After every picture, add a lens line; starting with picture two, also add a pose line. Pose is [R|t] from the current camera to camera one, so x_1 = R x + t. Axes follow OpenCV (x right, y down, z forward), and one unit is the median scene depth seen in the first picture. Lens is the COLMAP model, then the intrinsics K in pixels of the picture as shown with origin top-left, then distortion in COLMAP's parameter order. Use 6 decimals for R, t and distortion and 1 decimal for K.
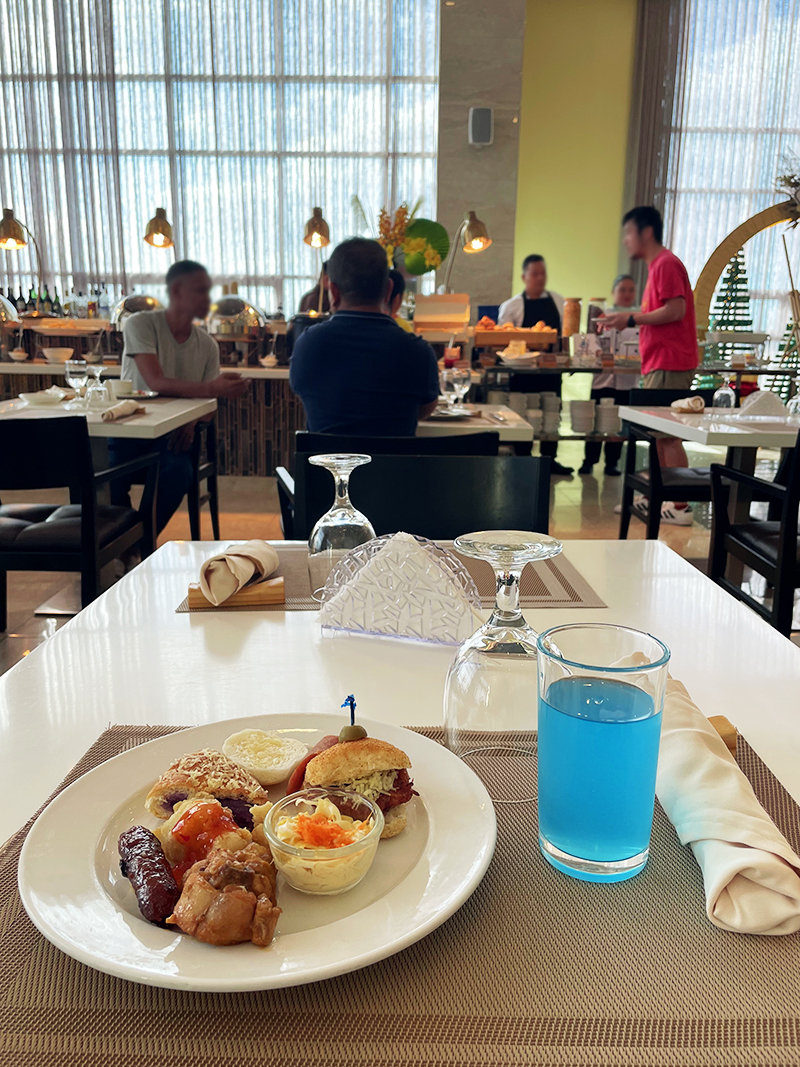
lens RADIAL K [[812.2, 0, 400.0], [0, 812.2, 533.5], [0, 0, 1]] dist [0.024894, -0.035472]
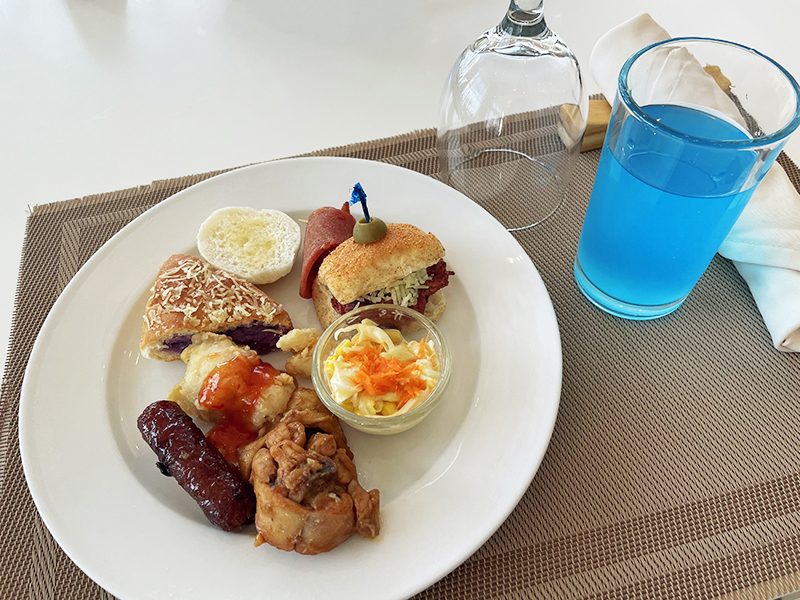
lens RADIAL K [[609.0, 0, 400.0], [0, 609.0, 300.0], [0, 0, 1]] dist [0.024894, -0.035472]
pose [[0.962337, -0.239433, 0.128761, -0.126739], [0.094463, 0.738620, 0.667470, -0.106018], [-0.254920, -0.630168, 0.733419, 0.513716]]
